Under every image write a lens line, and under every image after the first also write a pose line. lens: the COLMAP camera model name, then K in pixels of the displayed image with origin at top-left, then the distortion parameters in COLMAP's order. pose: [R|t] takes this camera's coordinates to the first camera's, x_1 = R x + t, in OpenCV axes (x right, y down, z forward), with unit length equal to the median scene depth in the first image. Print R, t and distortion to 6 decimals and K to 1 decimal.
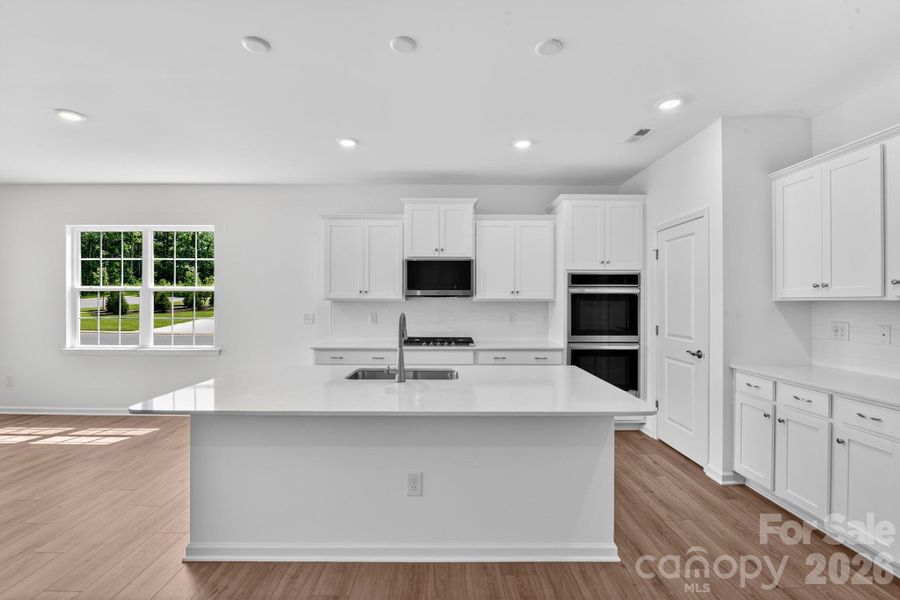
lens RADIAL K [[390.2, 0, 446.8], [0, 390.2, 299.8], [0, 0, 1]] dist [-0.016823, -0.000136]
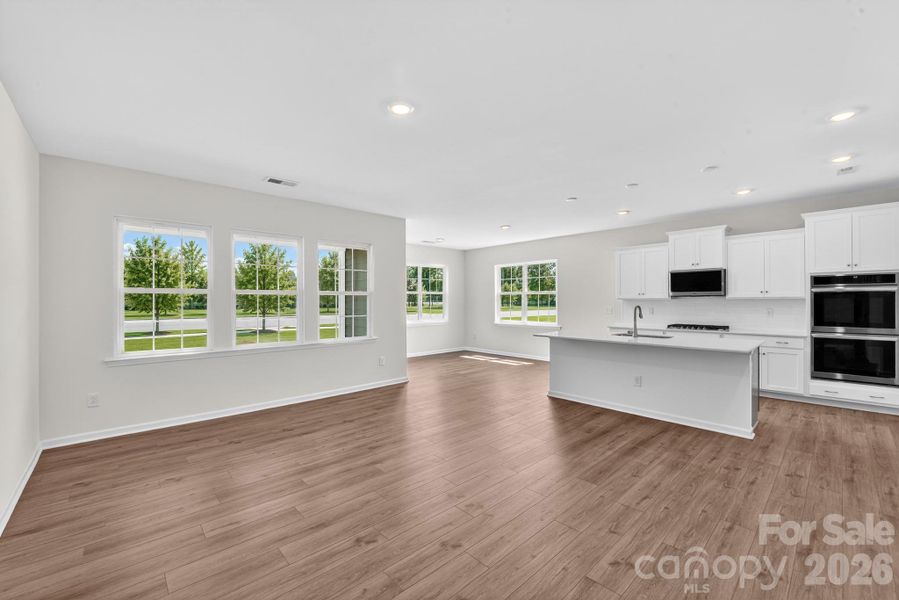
lens RADIAL K [[360.5, 0, 447.6], [0, 360.5, 296.5], [0, 0, 1]] dist [-0.015675, -0.002620]
pose [[0.669554, -0.013631, -0.742638, 0.372366], [0.008573, 0.999907, -0.010623, -0.000733], [0.742714, 0.000746, 0.669609, -0.617129]]
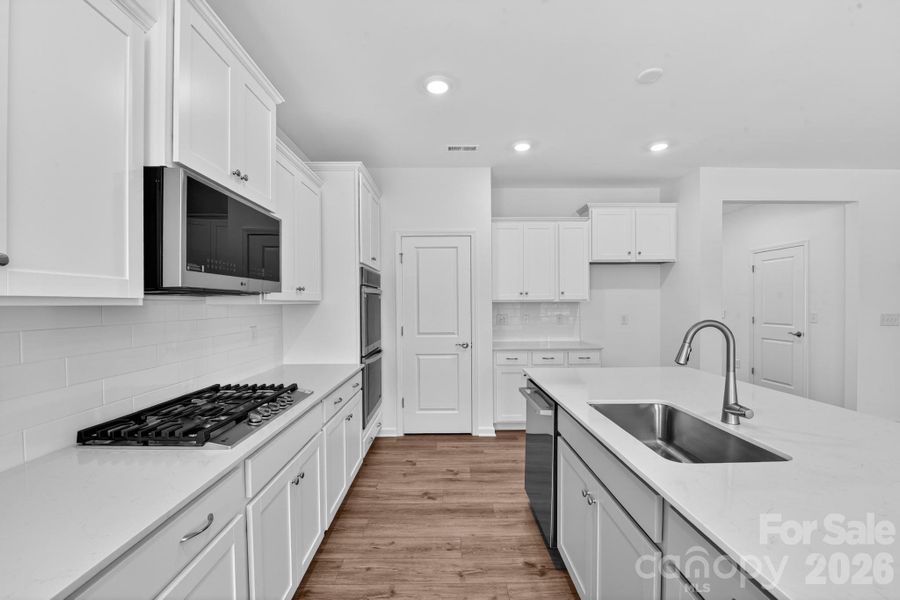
lens RADIAL K [[360.9, 0, 447.9], [0, 360.9, 306.8], [0, 0, 1]] dist [-0.015675, -0.002620]
pose [[-0.002980, -0.013044, 0.999910, -0.401681], [0.004741, 0.999903, 0.013058, 0.001203], [-0.999984, 0.004780, -0.002918, 0.830294]]
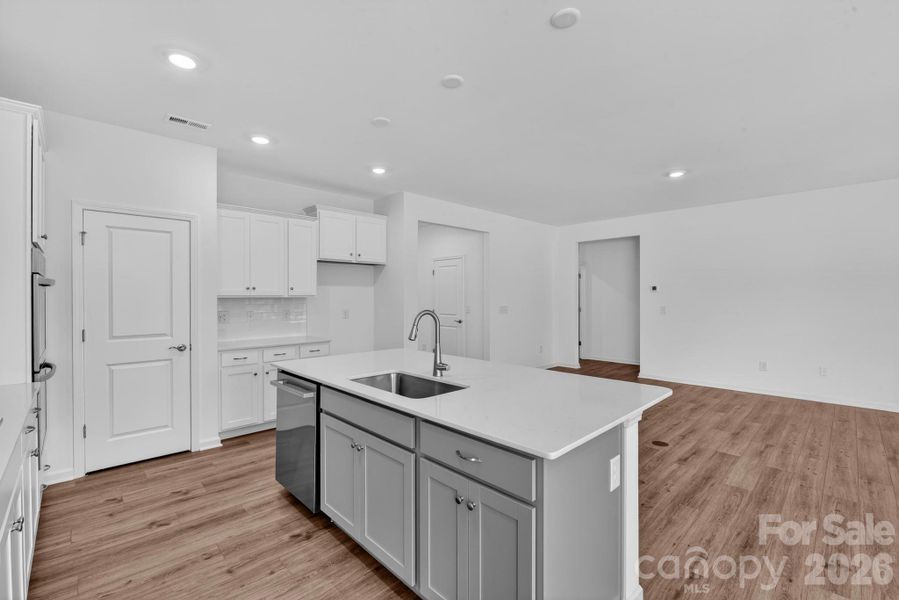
lens RADIAL K [[389.8, 0, 446.8], [0, 389.8, 296.9], [0, 0, 1]] dist [-0.016823, -0.000136]
pose [[-0.691113, 0.000292, 0.722746, -0.490083], [-0.000658, 0.999999, -0.001033, 0.000884], [-0.722746, -0.001189, -0.691113, 0.948601]]
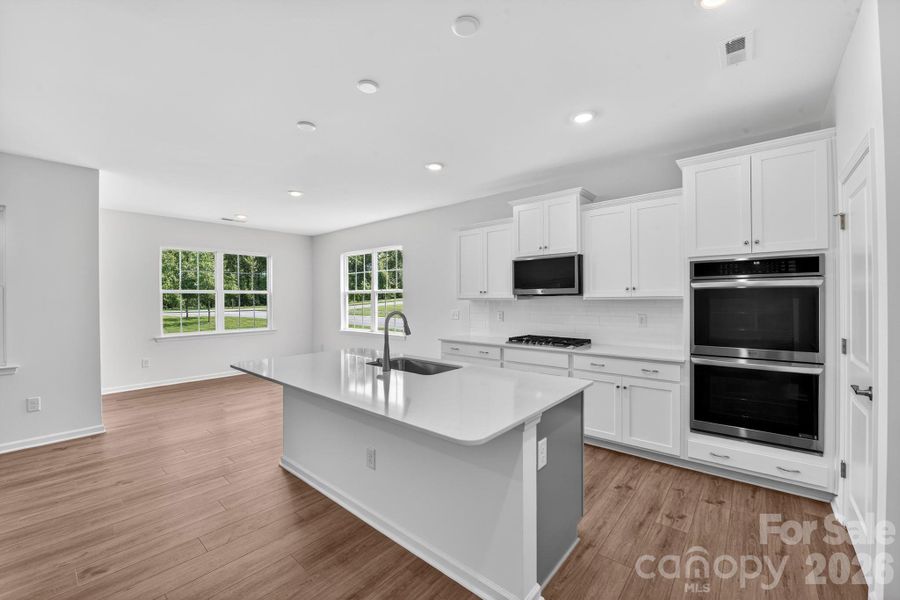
lens RADIAL K [[360.9, 0, 448.0], [0, 360.9, 295.8], [0, 0, 1]] dist [-0.015675, -0.002620]
pose [[0.754942, -0.012414, -0.655674, 0.410627], [0.007990, 0.999921, -0.009733, -0.000200], [0.655743, 0.002110, 0.754982, 0.170209]]
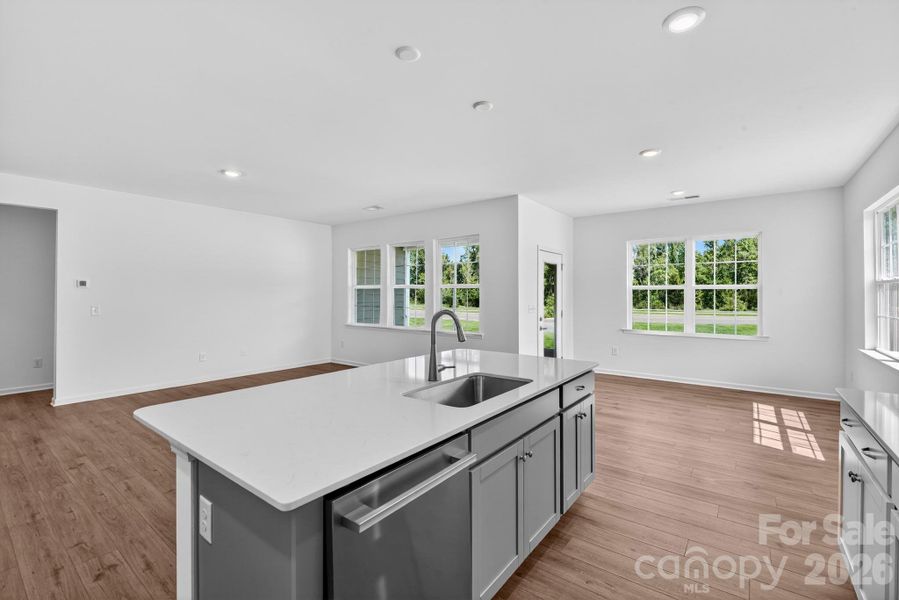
lens RADIAL K [[389.8, 0, 447.0], [0, 389.8, 293.8], [0, 0, 1]] dist [-0.016823, -0.000136]
pose [[-0.602318, -0.001707, -0.798254, 0.342905], [0.000199, 0.999997, -0.002289, 0.000165], [0.798256, -0.001538, -0.602316, 0.890913]]
